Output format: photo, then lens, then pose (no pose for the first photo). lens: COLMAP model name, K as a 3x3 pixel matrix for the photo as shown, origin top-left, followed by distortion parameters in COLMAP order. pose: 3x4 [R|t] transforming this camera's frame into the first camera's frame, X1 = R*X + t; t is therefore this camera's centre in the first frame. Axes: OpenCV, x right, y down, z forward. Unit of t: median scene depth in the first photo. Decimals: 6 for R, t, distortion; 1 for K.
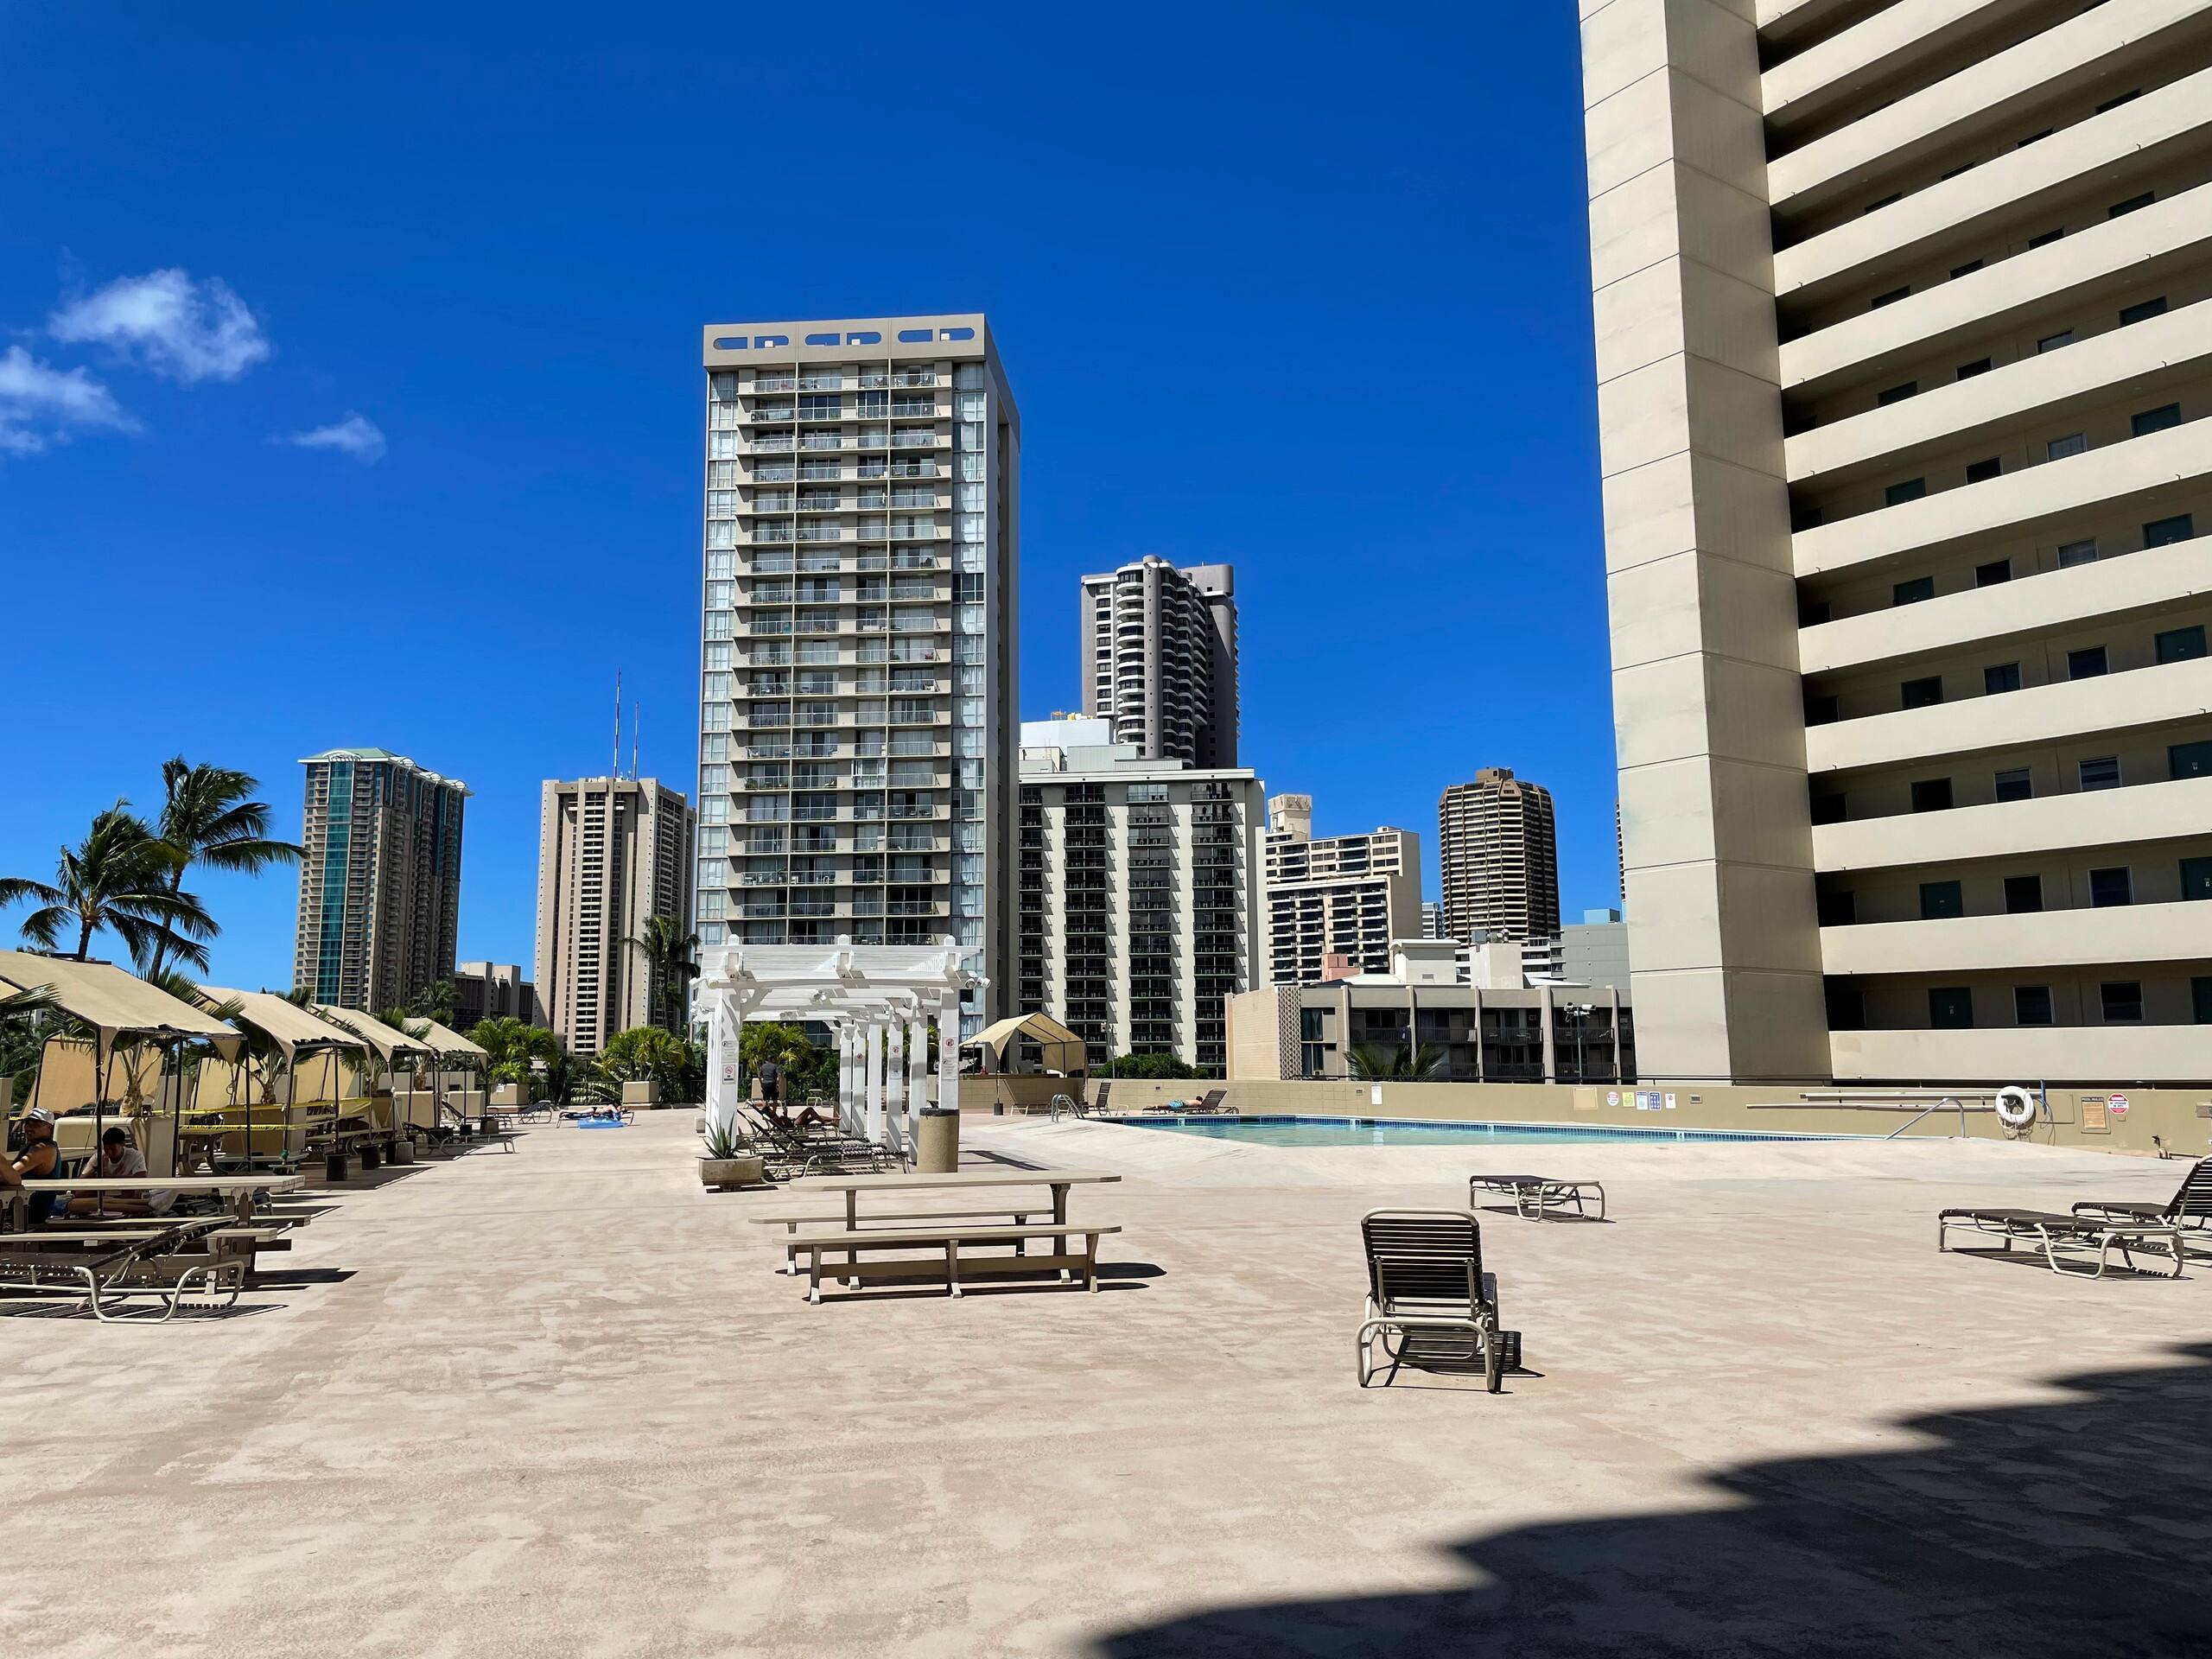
lens RADIAL K [[1667.1, 0, 1104.3], [0, 1667.1, 838.7], [0, 0, 1]] dist [0.112619, -0.154951]
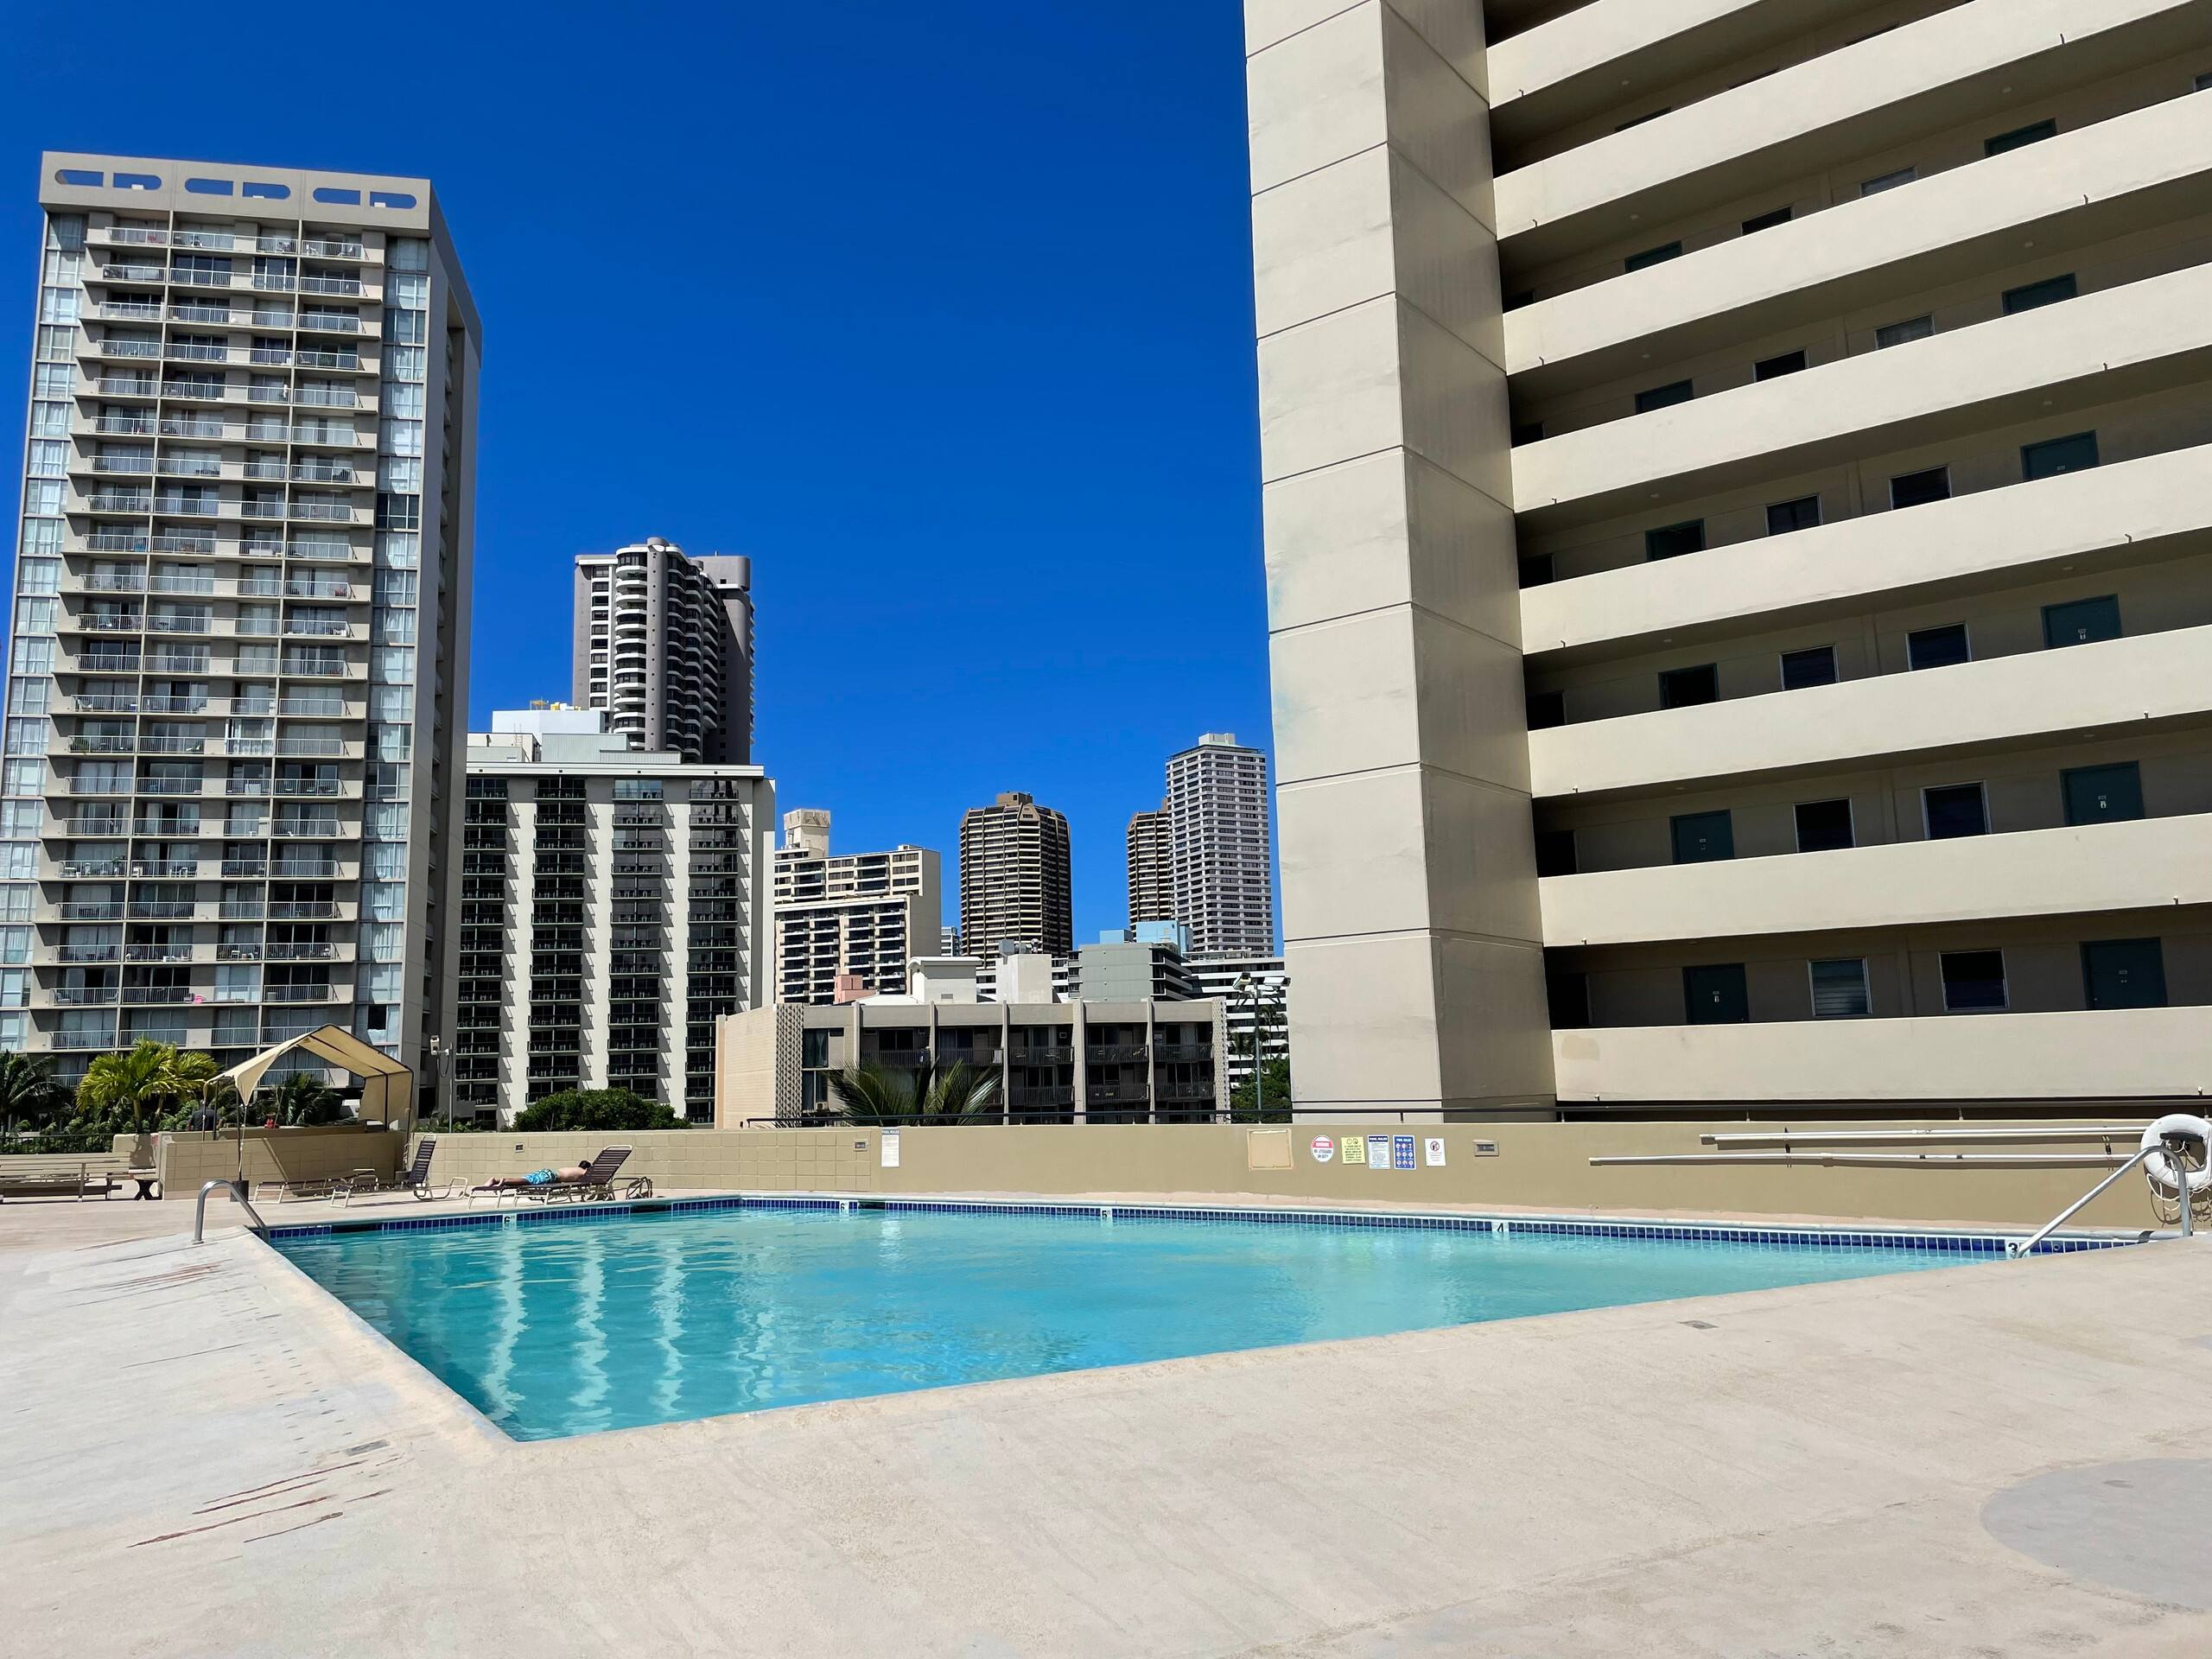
lens RADIAL K [[1650.8, 0, 1154.8], [0, 1650.8, 791.1], [0, 0, 1]] dist [0.051318, -0.076087]
pose [[0.950225, 0.032066, 0.309911, 0.020848], [-0.017851, 0.998659, -0.048597, 0.016592], [-0.311053, 0.040646, 0.949523, 0.128272]]
